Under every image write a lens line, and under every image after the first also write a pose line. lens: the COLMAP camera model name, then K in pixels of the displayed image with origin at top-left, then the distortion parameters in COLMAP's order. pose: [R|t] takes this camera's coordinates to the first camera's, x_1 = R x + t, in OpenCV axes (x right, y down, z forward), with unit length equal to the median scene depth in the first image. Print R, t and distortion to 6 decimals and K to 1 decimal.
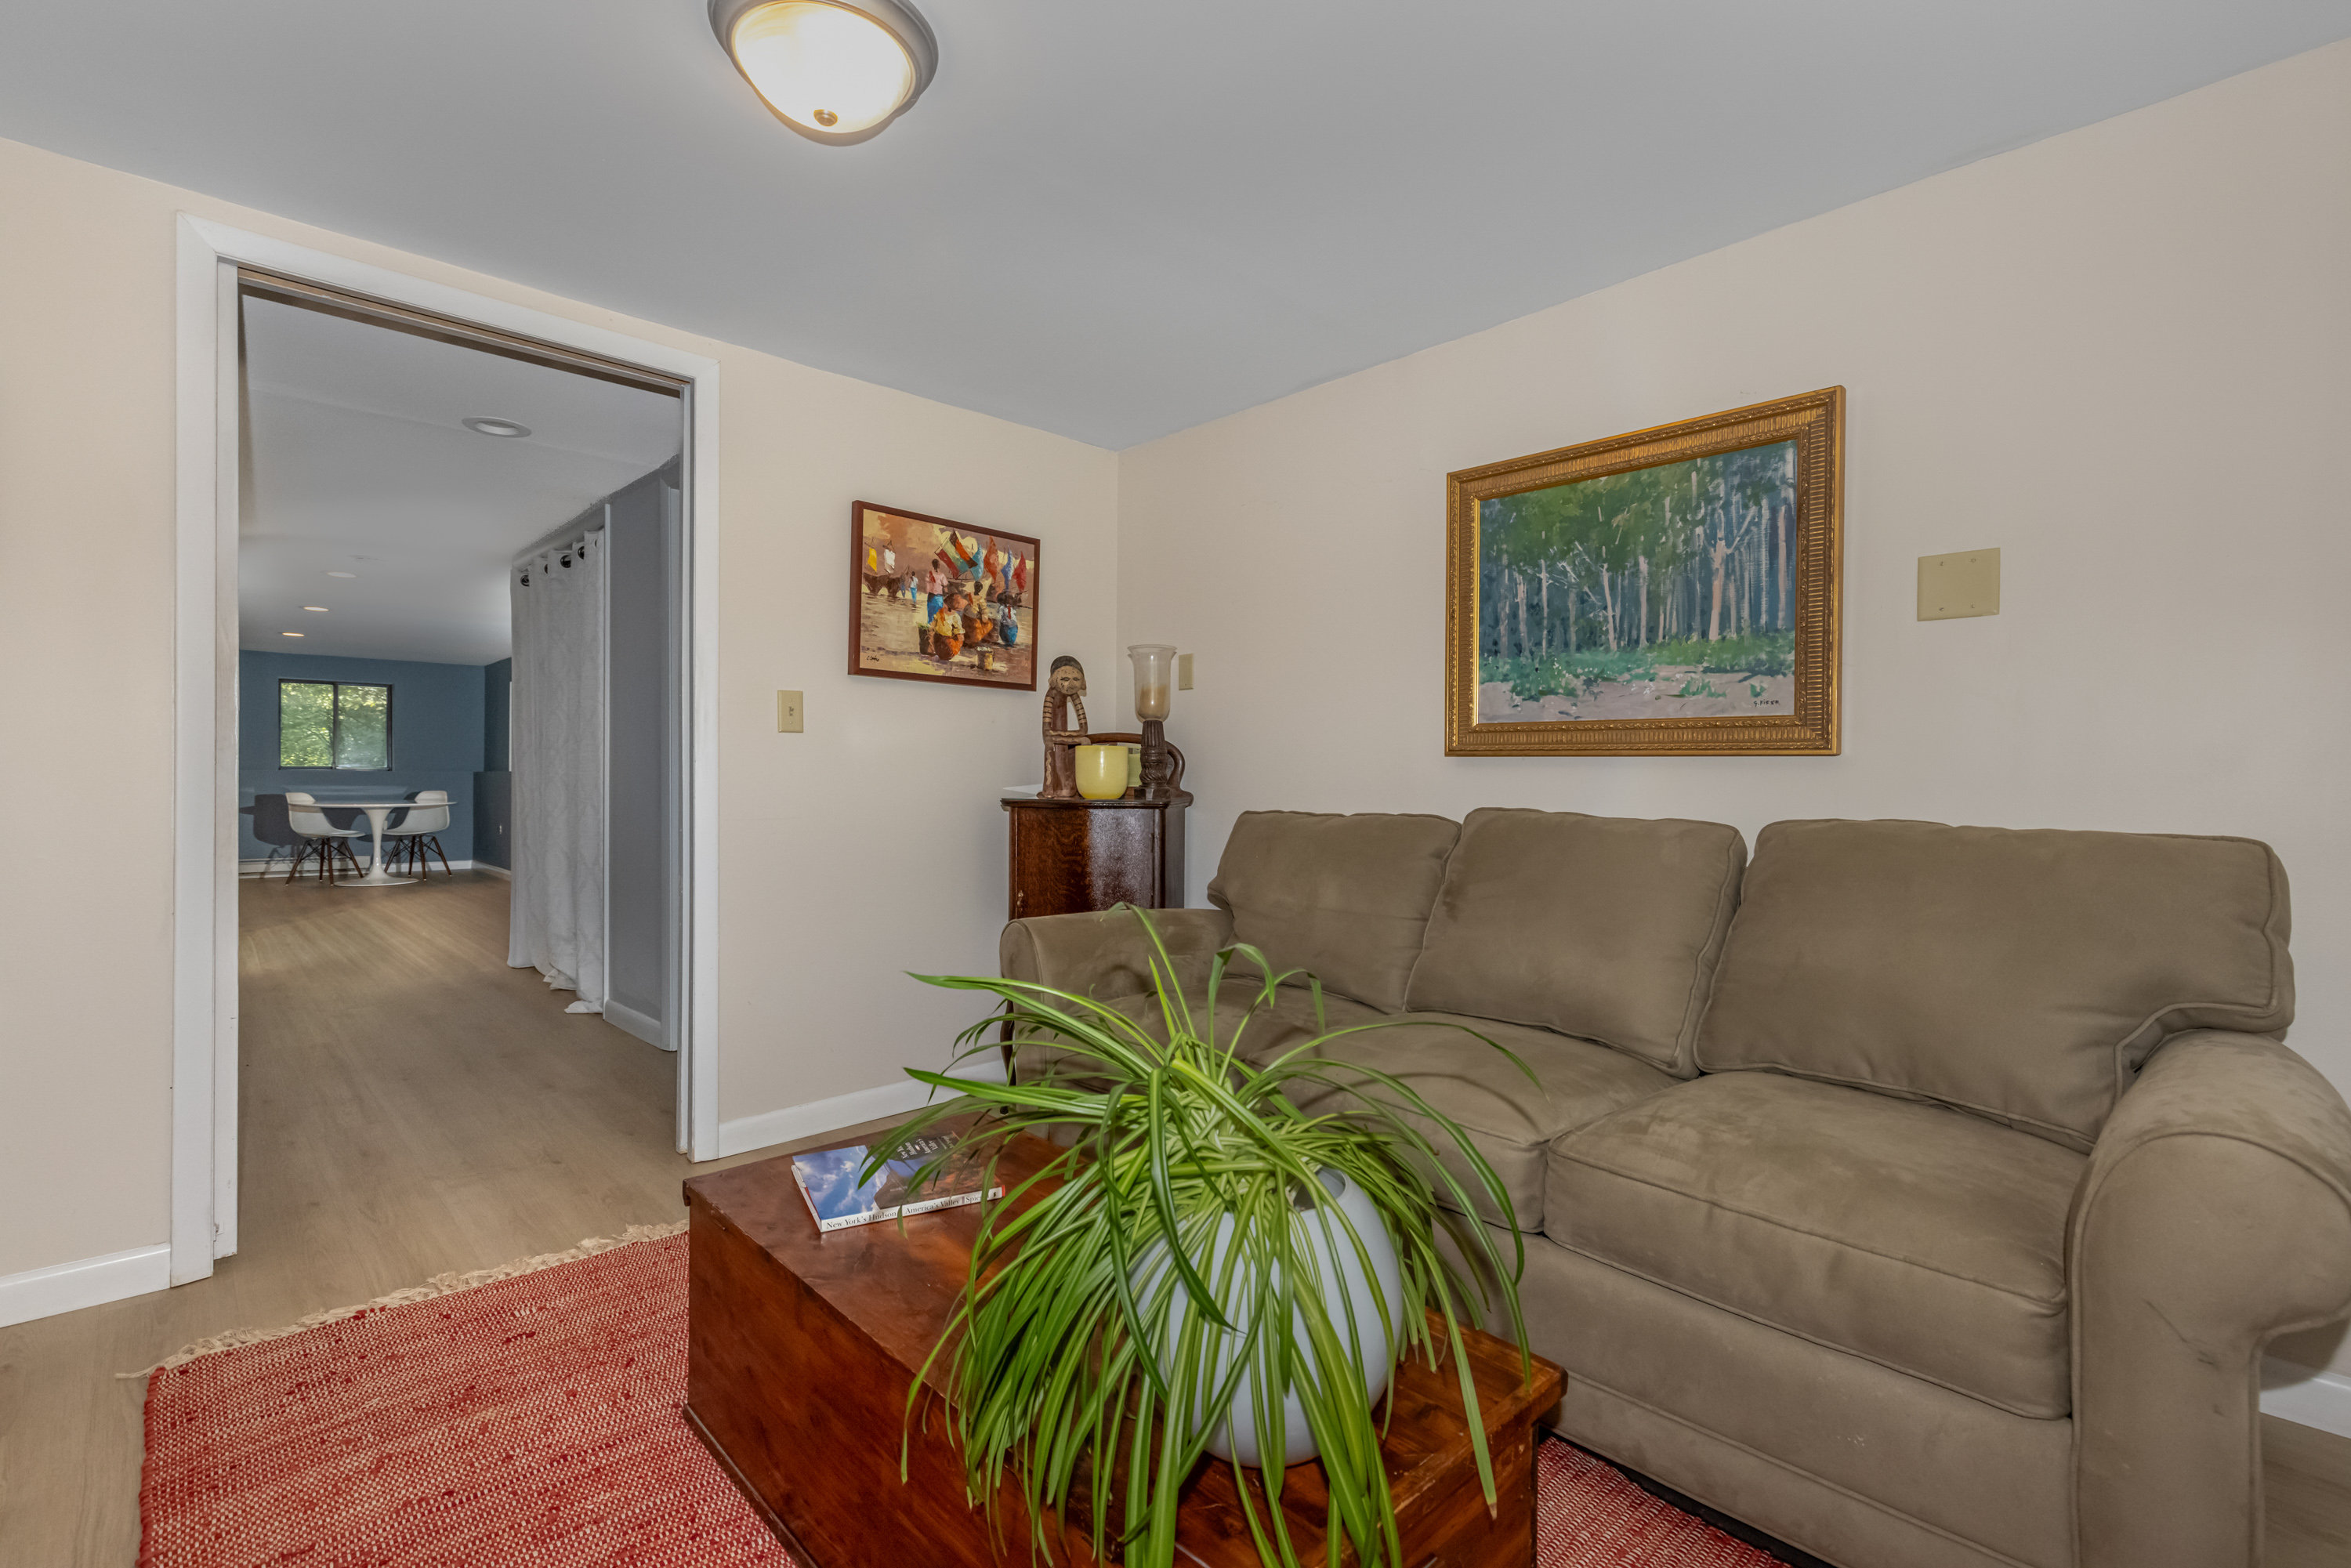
lens RADIAL K [[1030.2, 0, 1175.5], [0, 1030.2, 784.0], [0, 0, 1]] dist [-0.000397, -0.000012]
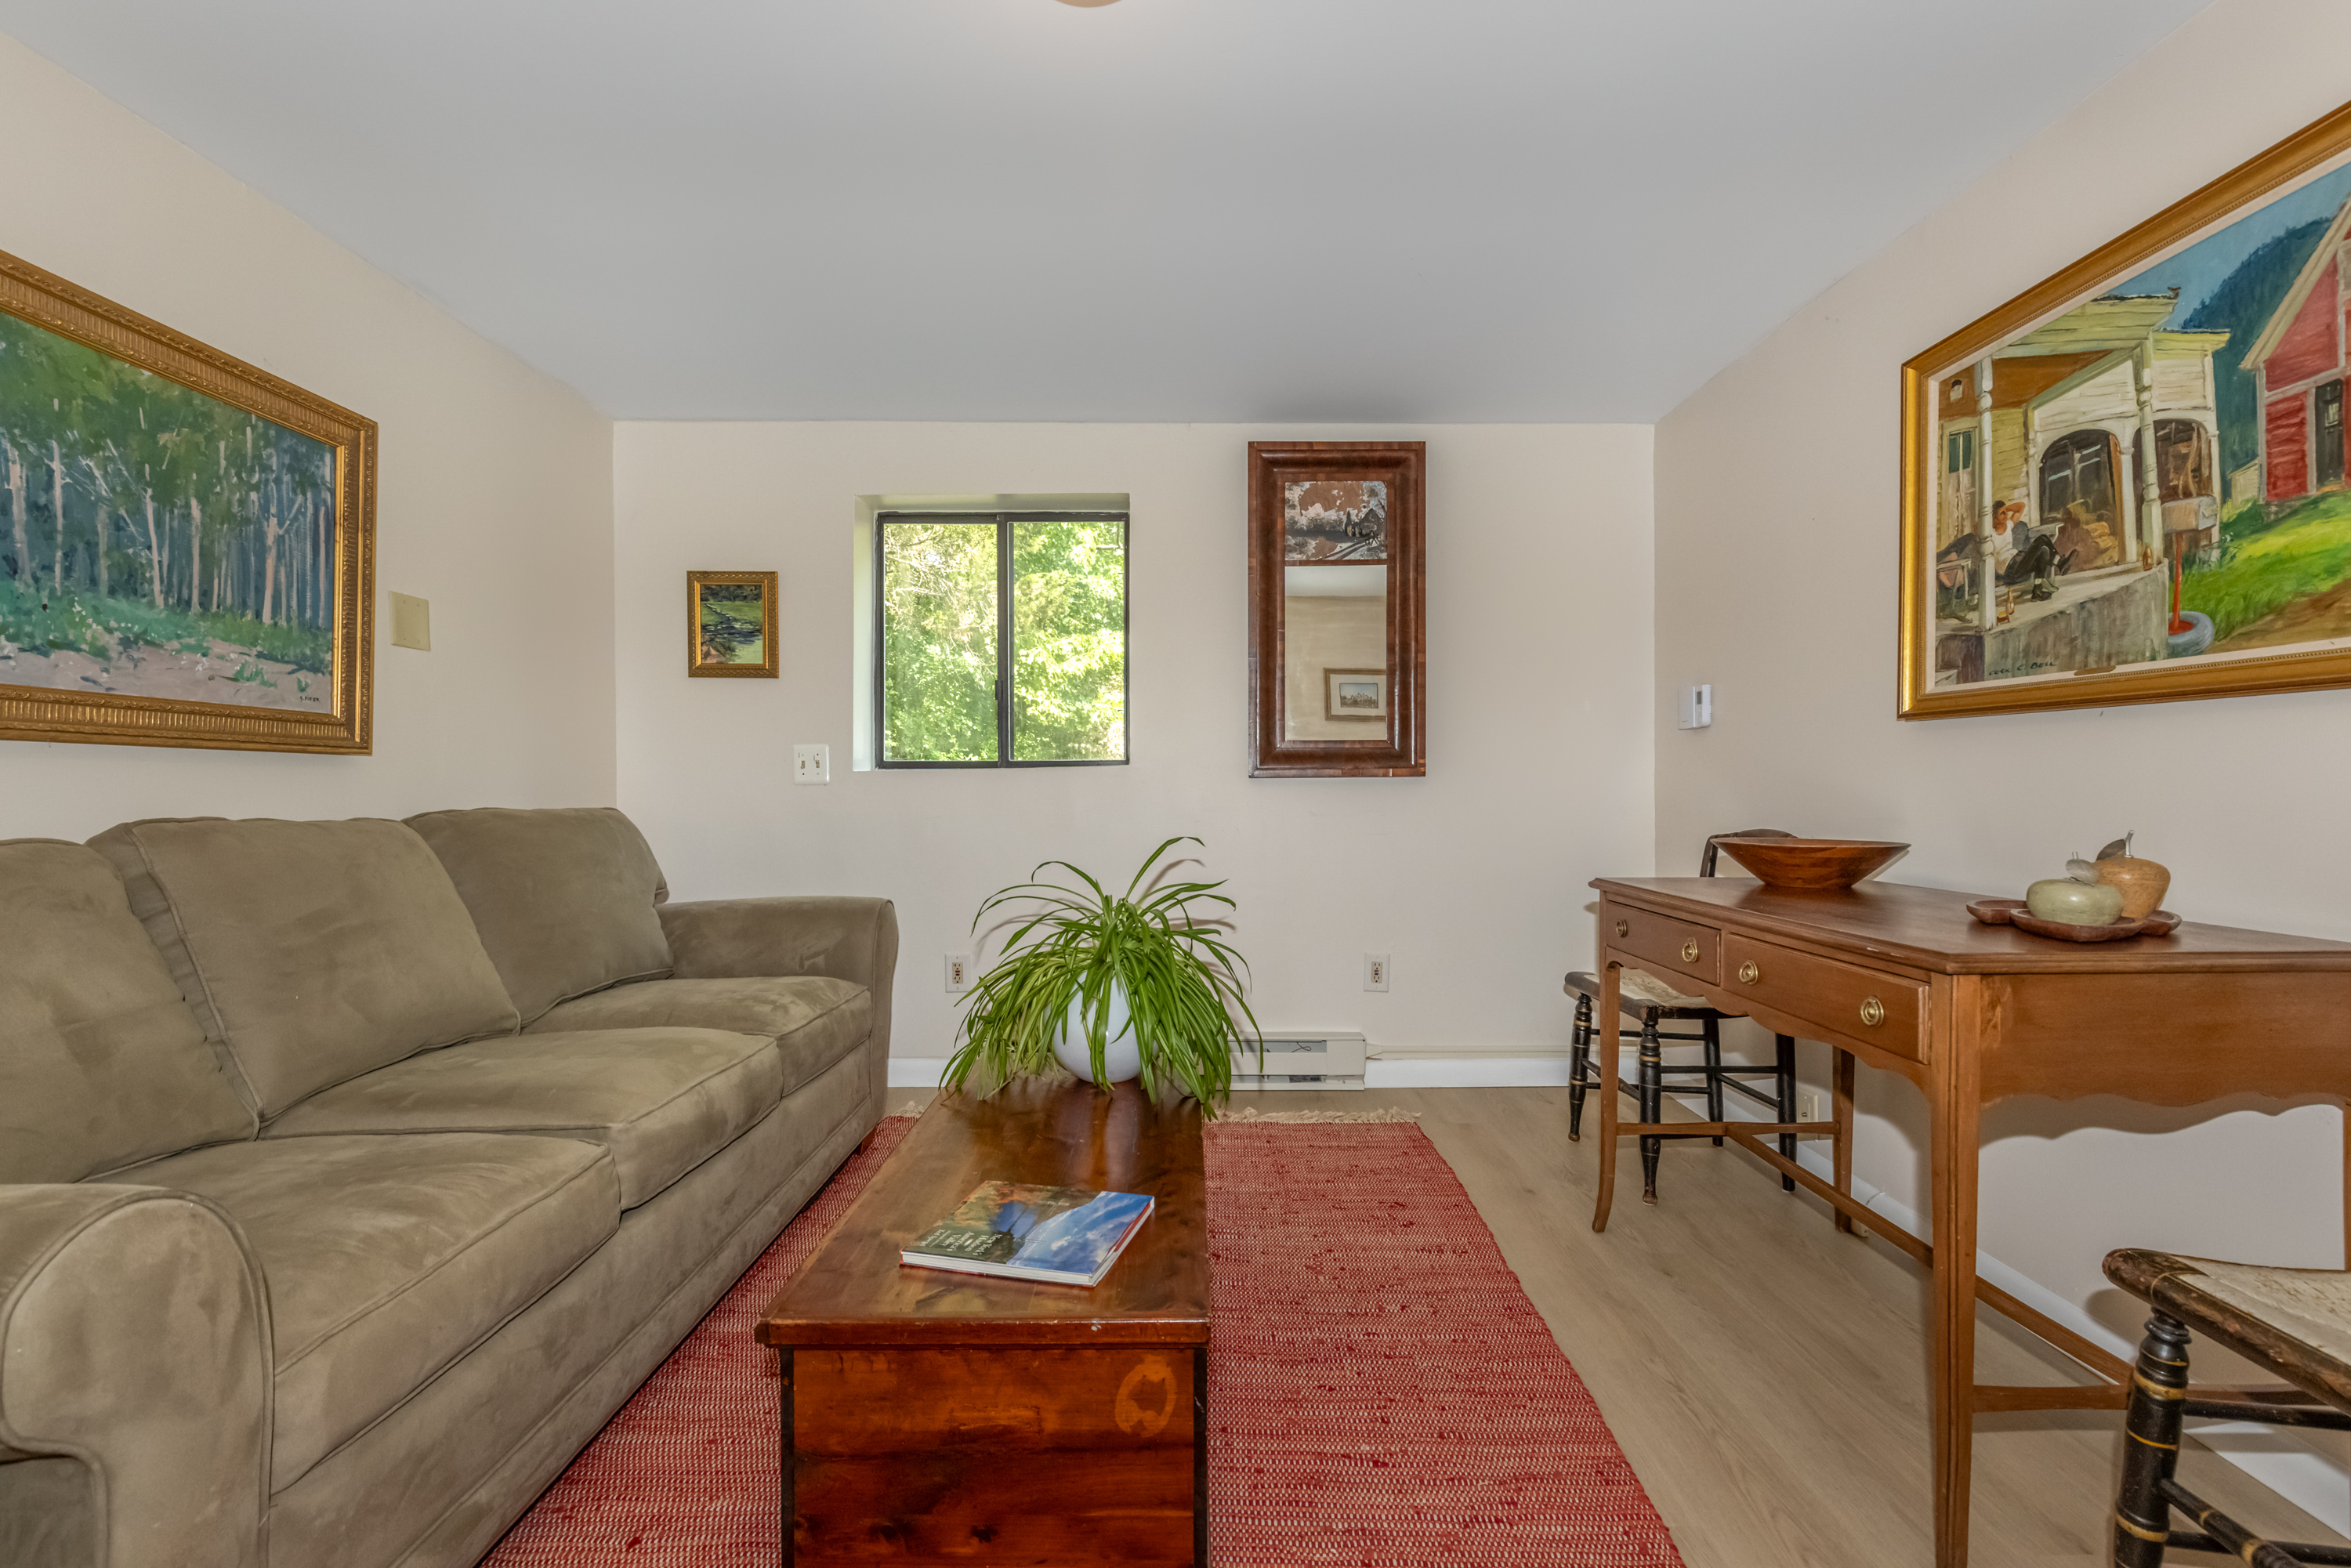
lens RADIAL K [[1066.5, 0, 1170.8], [0, 1066.5, 781.5], [0, 0, 1]] dist [0.003213, 0.000300]
pose [[-0.715390, -0.003984, 0.698714, -0.642806], [0.002203, 0.999966, 0.007958, -0.005539], [-0.698722, 0.007232, -0.715356, 1.016301]]
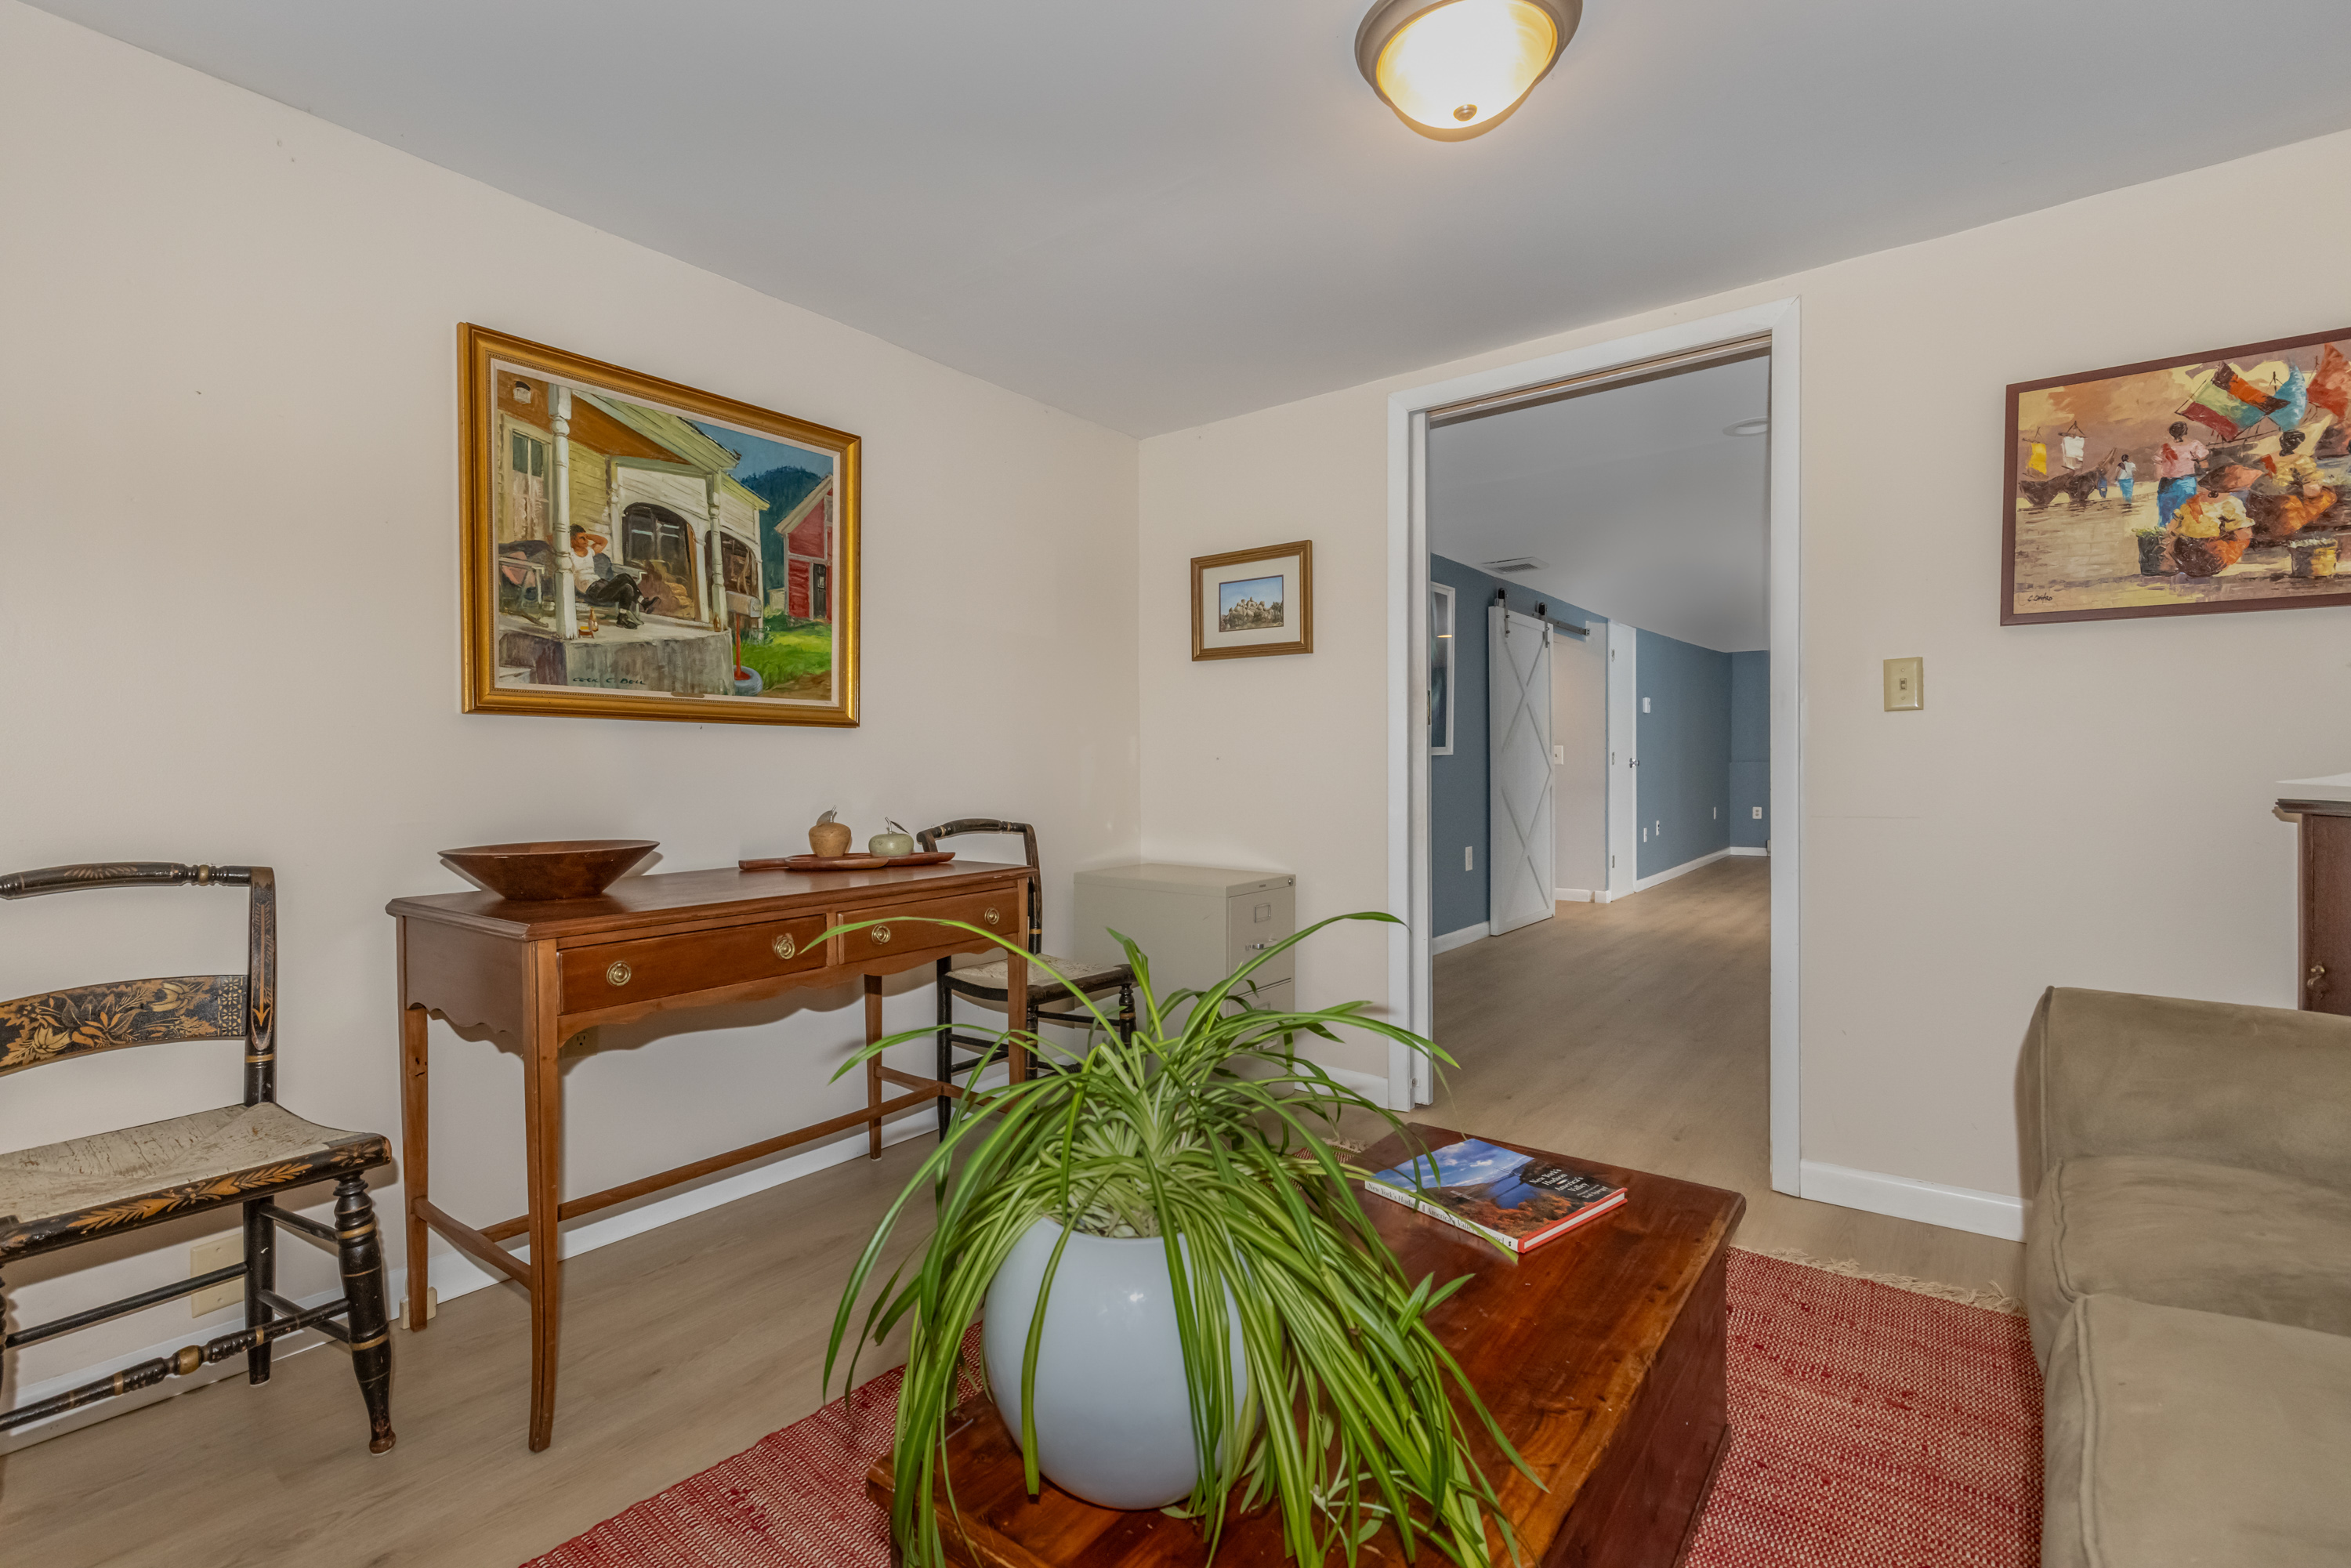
lens RADIAL K [[1066.5, 0, 1170.8], [0, 1066.5, 781.5], [0, 0, 1]] dist [0.003213, 0.000300]
pose [[0.154138, 0.003856, -0.988042, 0.422248], [0.000510, 0.999992, 0.003983, 0.001807], [0.988049, -0.001118, 0.154135, 0.362455]]
